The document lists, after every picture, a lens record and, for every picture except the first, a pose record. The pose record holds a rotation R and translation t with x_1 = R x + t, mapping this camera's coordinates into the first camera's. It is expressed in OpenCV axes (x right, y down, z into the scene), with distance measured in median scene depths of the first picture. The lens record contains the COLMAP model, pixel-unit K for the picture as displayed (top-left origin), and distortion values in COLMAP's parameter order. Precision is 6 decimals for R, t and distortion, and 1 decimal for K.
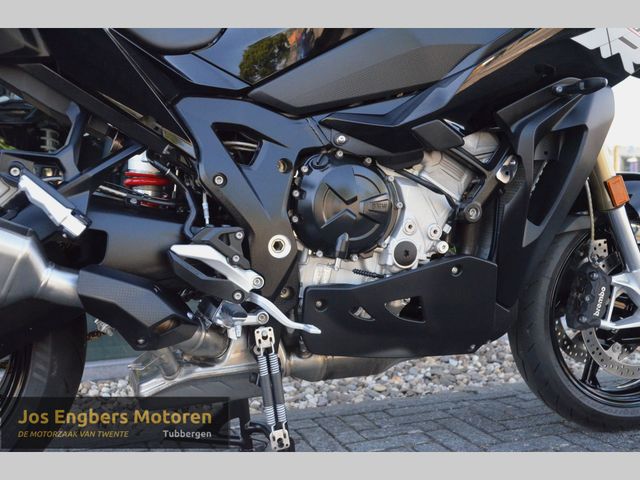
lens RADIAL K [[755.1, 0, 321.9], [0, 755.1, 247.2], [0, 0, 1]] dist [0.031798, 0.000000]
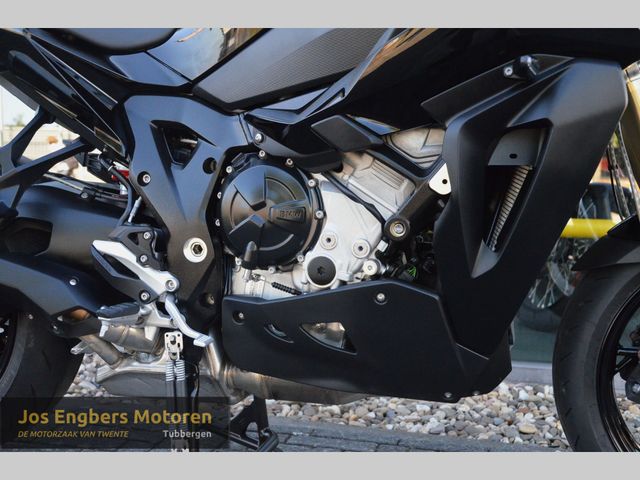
lens RADIAL K [[755.1, 0, 327.2], [0, 755.1, 258.9], [0, 0, 1]] dist [0.031798, 0.000000]
pose [[0.824958, 0.089849, -0.558007, 0.613348], [-0.075059, 0.995955, 0.049400, -0.049692], [0.560188, 0.001130, 0.828365, 0.299956]]
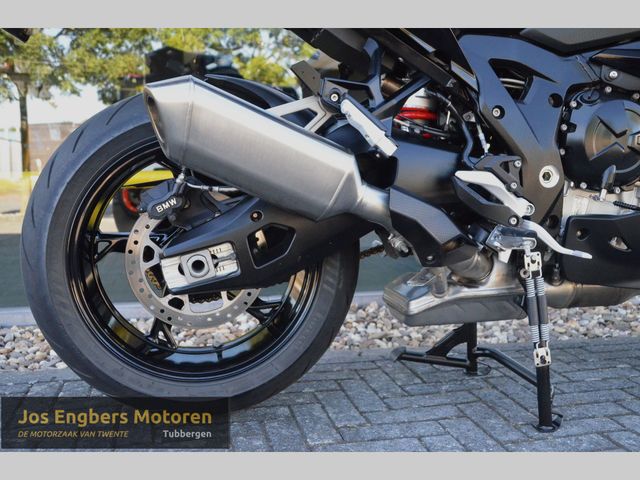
lens RADIAL K [[684.6, 0, 313.3], [0, 684.6, 252.0], [0, 0, 1]] dist [-0.006813, 0.000000]
pose [[0.991415, 0.031941, -0.126790, -0.257927], [-0.026065, 0.998520, 0.047733, 0.067127], [0.128127, -0.044018, 0.990780, 0.002651]]
